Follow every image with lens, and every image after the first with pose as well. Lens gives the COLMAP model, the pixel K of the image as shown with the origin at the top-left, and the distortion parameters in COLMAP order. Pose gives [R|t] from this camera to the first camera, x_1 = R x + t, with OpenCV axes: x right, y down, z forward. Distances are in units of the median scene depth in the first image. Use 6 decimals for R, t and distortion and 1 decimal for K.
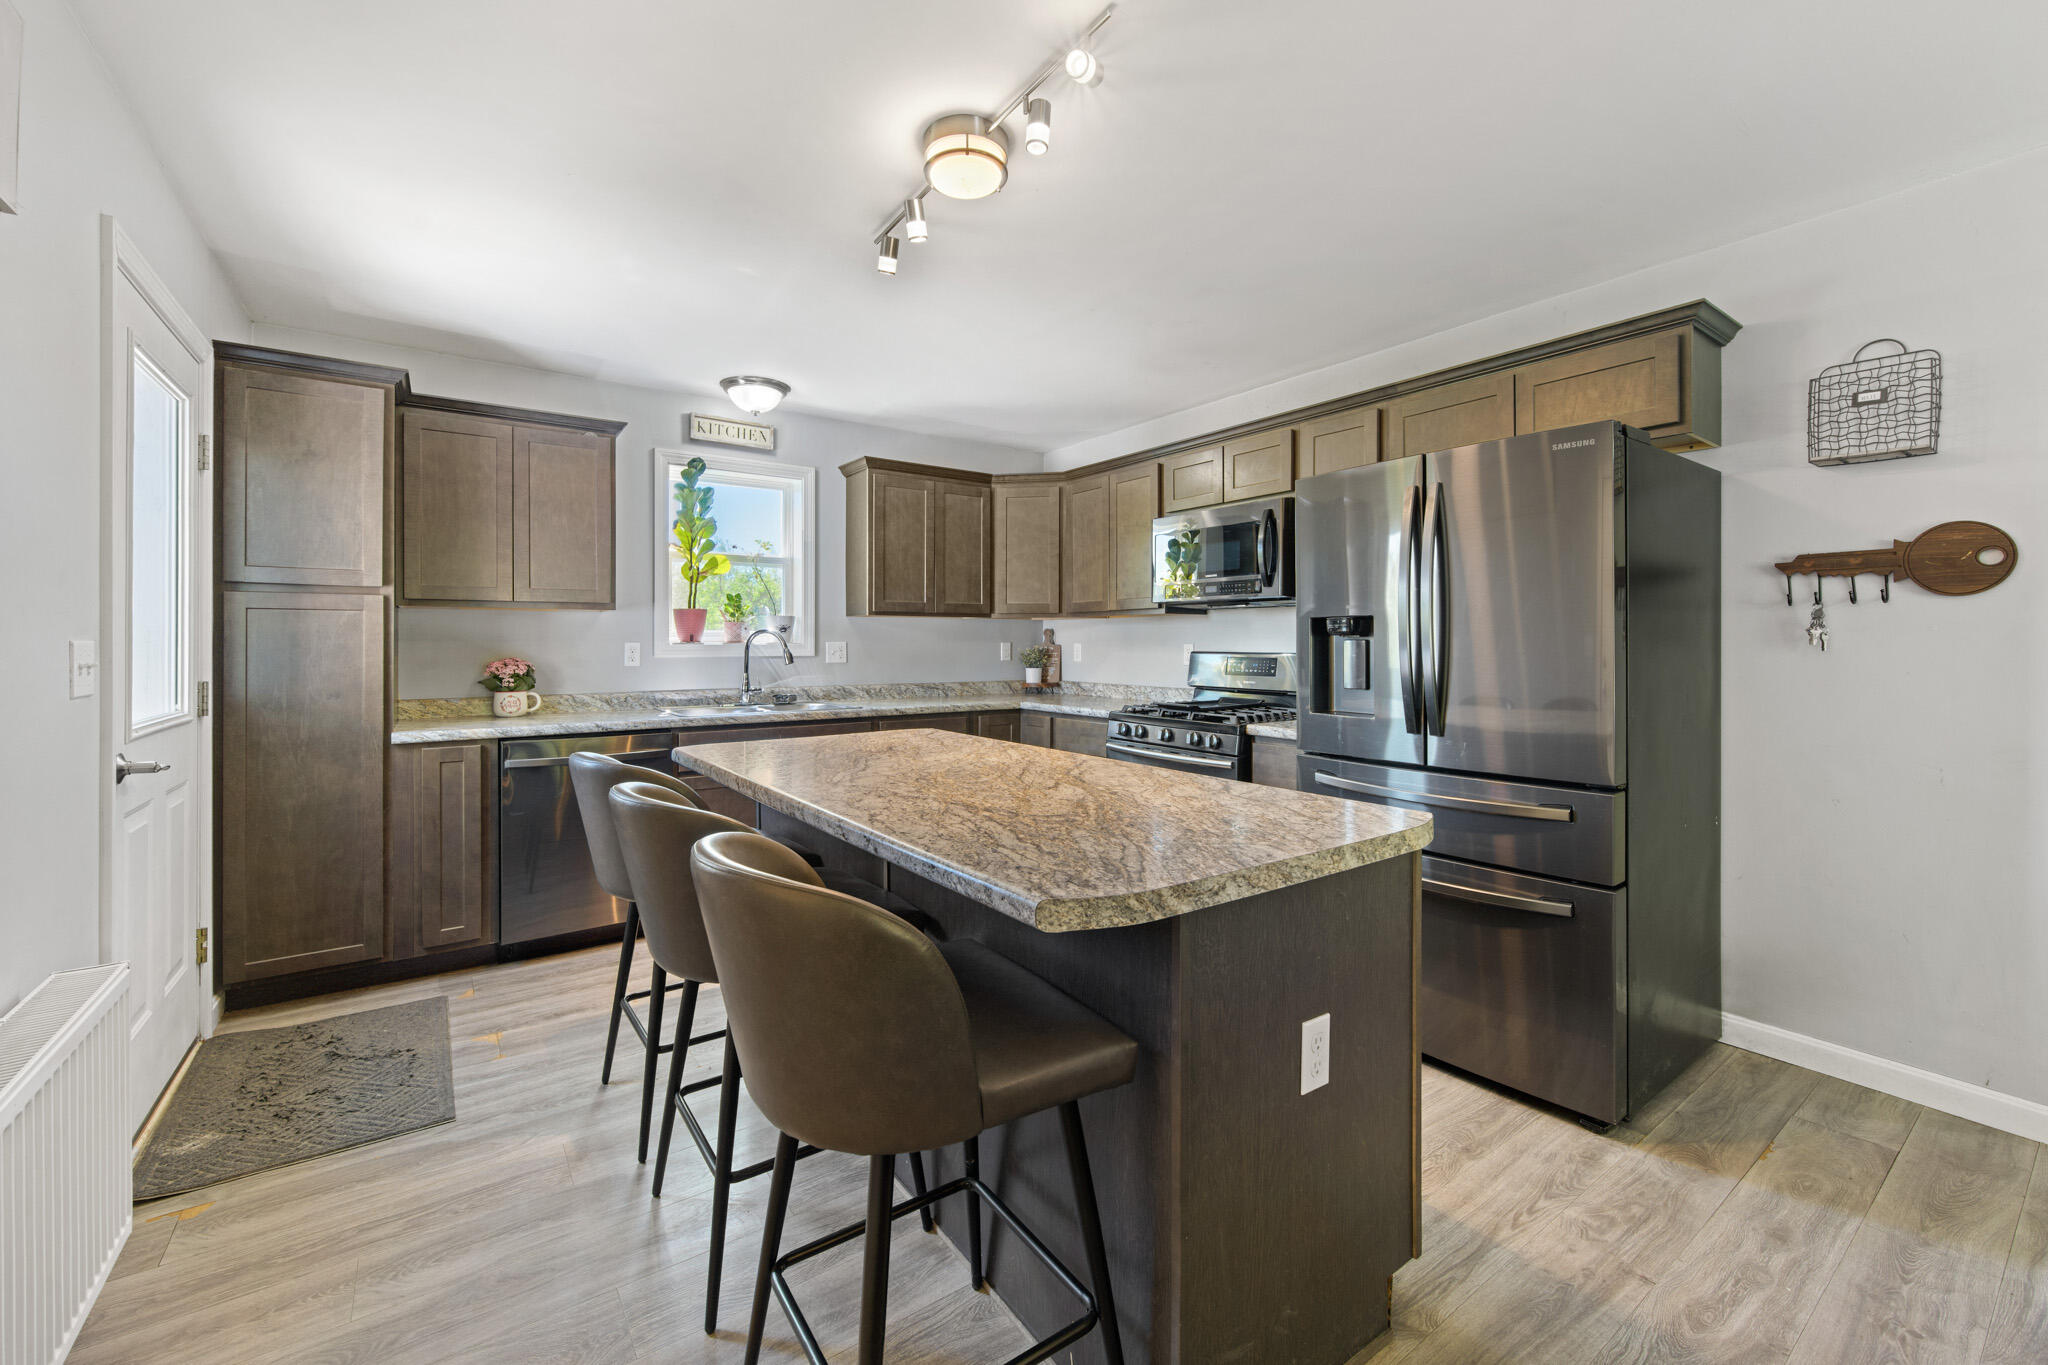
lens RADIAL K [[819.6, 0, 1024.8], [0, 819.6, 646.8], [0, 0, 1]] dist [-0.005295, 0.000849]
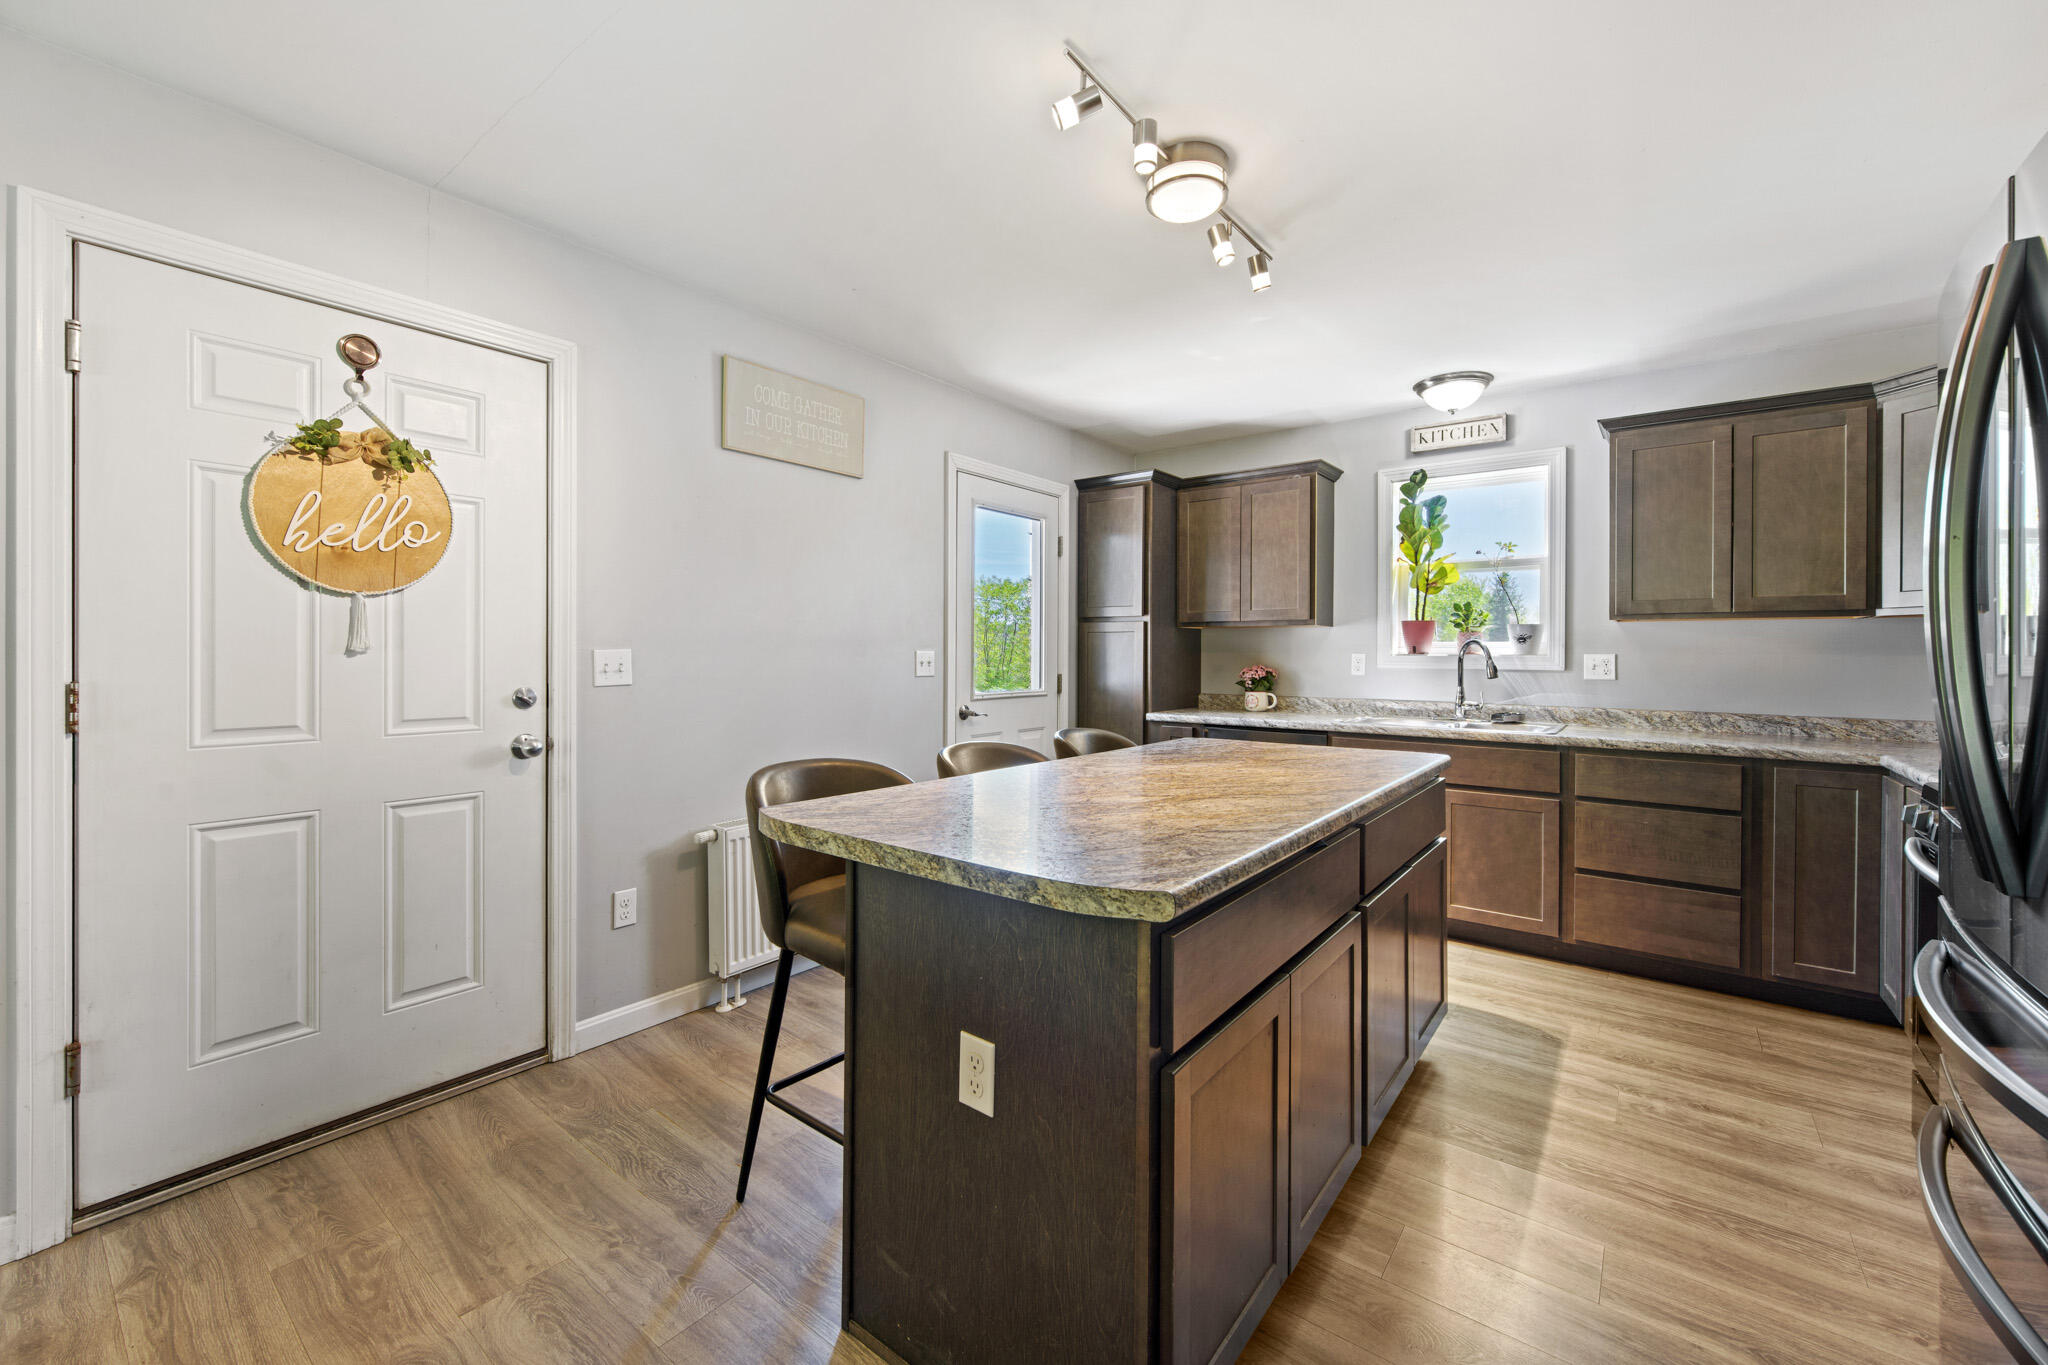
lens RADIAL K [[819.6, 0, 1023.3], [0, 819.6, 654.2], [0, 0, 1]] dist [-0.005295, 0.000849]
pose [[0.286080, 0.003439, -0.958199, 0.453332], [-0.008410, 0.999964, 0.001078, -0.001908], [0.958169, 0.007750, 0.286099, 0.266842]]
